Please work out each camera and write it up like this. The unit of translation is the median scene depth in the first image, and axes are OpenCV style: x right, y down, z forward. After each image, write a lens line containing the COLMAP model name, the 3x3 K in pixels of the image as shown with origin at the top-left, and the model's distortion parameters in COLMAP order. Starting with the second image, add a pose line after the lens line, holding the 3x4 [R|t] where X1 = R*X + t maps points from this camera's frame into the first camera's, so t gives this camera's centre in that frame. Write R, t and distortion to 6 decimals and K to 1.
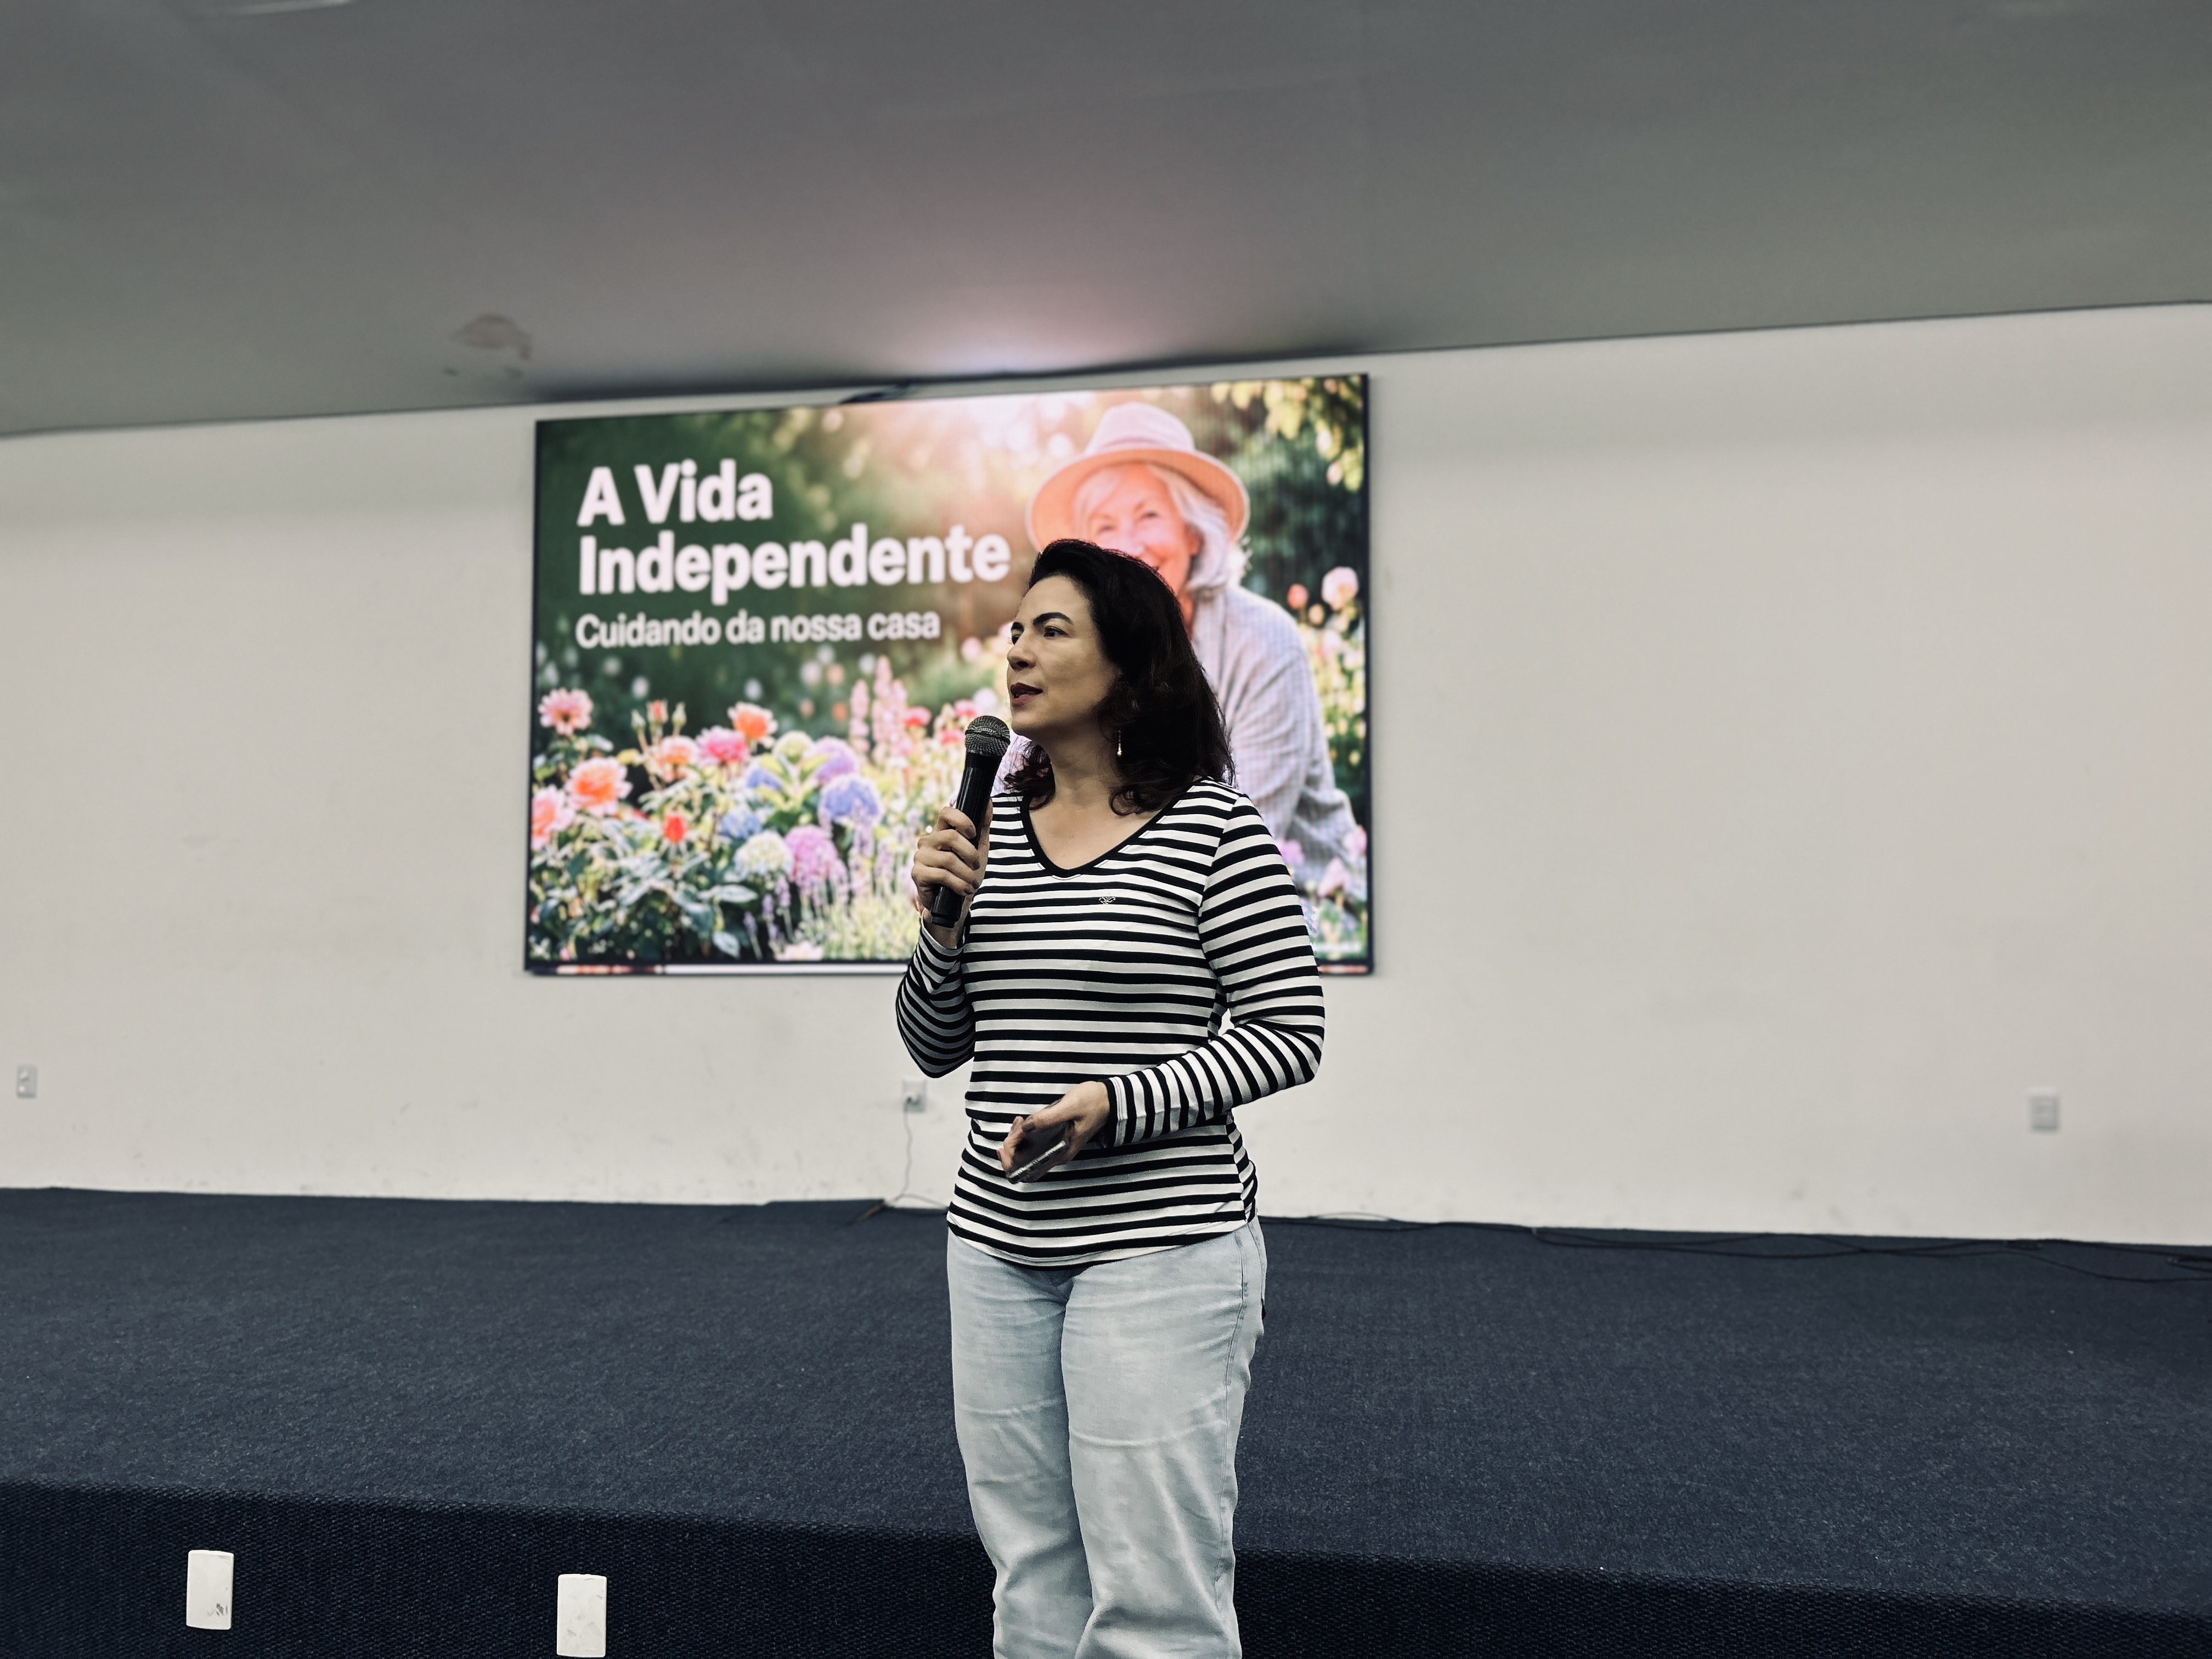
lens RADIAL K [[1667.3, 0, 1106.0], [0, 1667.3, 829.5], [0, 0, 1]] dist [0.018082, -0.009070]
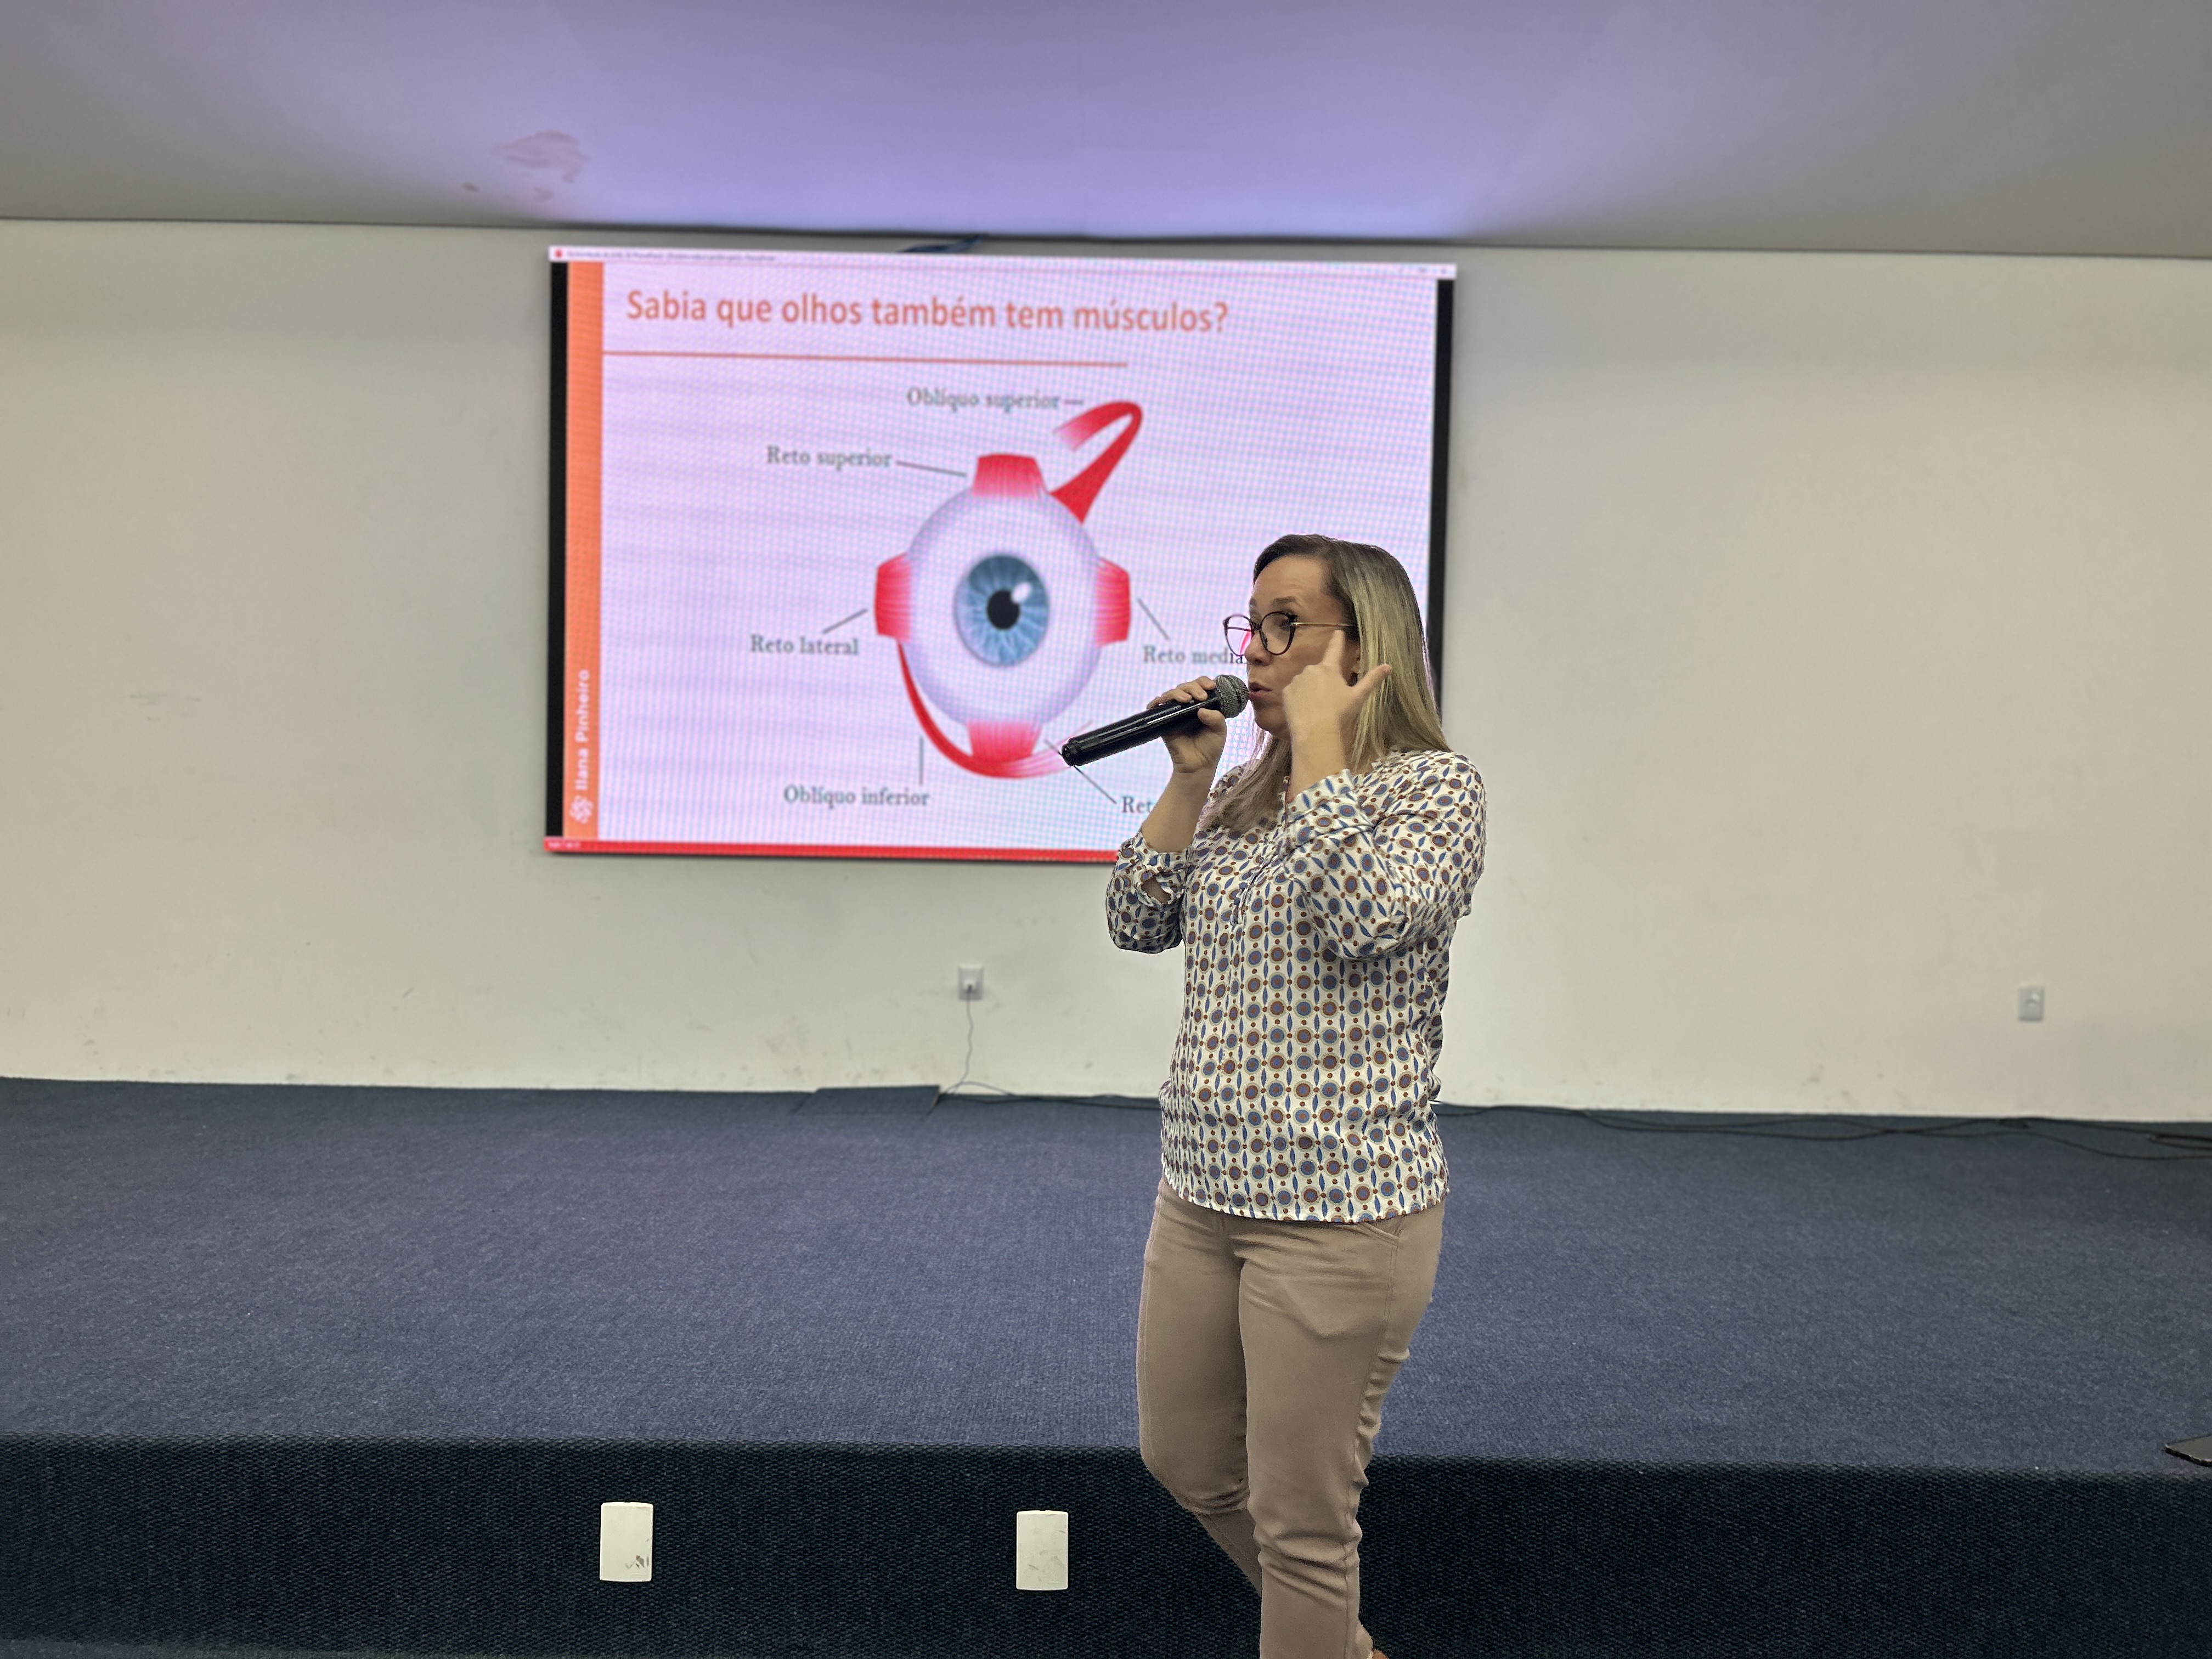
lens RADIAL K [[1656.0, 0, 1106.0], [0, 1656.0, 829.5], [0, 0, 1]] dist [0.035383, -0.026375]
pose [[0.985534, 0.017369, 0.168587, -0.357716], [-0.032588, 0.995593, 0.087933, -0.036171], [-0.166316, -0.092155, 0.981757, 0.048807]]
